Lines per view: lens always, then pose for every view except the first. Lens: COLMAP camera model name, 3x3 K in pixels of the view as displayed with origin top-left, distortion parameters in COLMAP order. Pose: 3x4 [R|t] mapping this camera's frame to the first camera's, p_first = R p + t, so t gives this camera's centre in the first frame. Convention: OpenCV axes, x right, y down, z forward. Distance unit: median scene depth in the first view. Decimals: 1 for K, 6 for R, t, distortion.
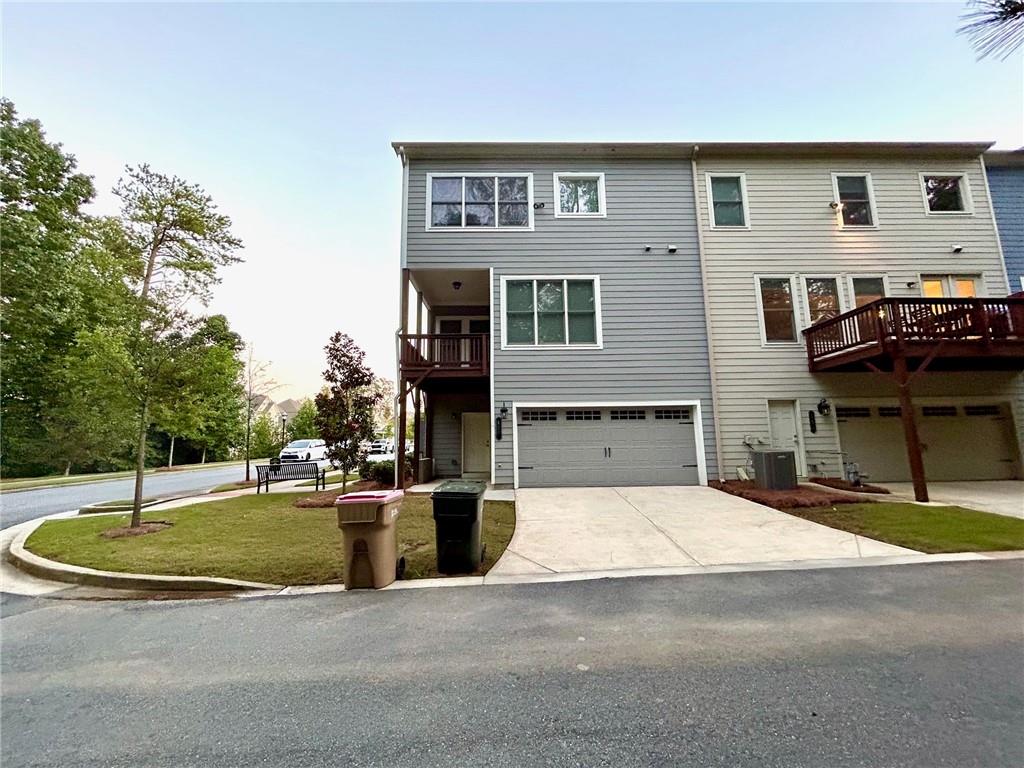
lens RADIAL K [[414.7, 0, 514.0], [0, 414.7, 381.3], [0, 0, 1]] dist [0.000068, -0.000333]
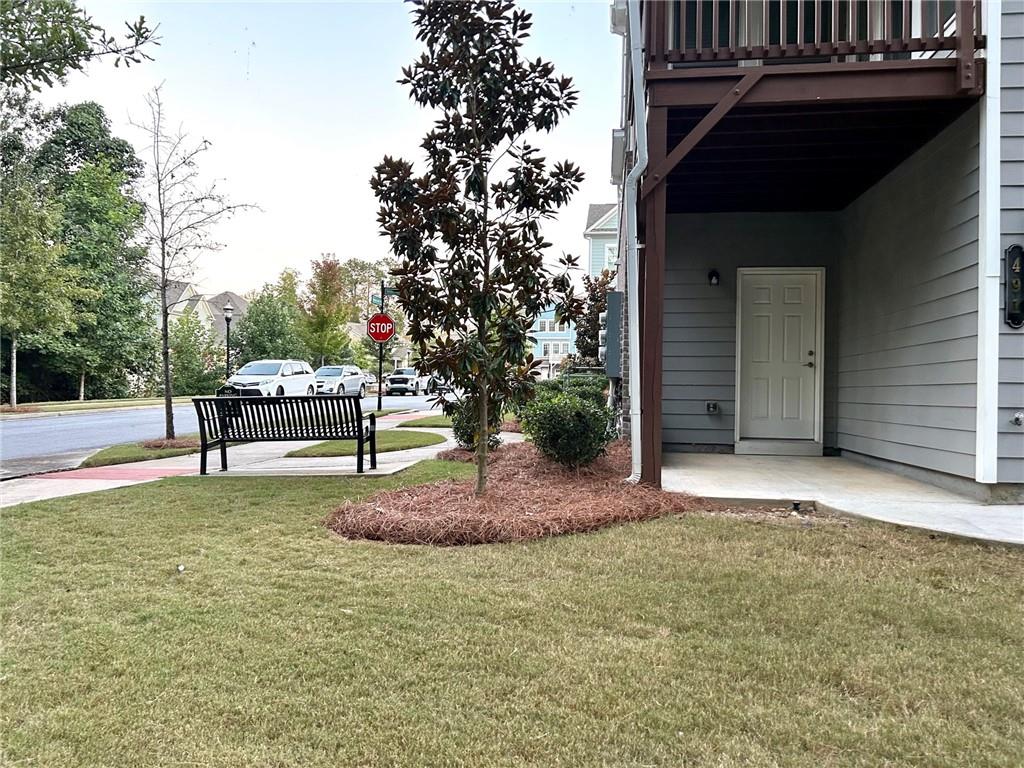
lens RADIAL K [[773.3, 0, 512.8], [0, 773.3, 388.5], [0, 0, 1]] dist [0.069723, -0.082957]
pose [[0.989681, 0.028286, -0.140467, -0.089283], [-0.006658, 0.988341, 0.152110, 0.031906], [0.143132, -0.149605, 0.978331, 0.133501]]
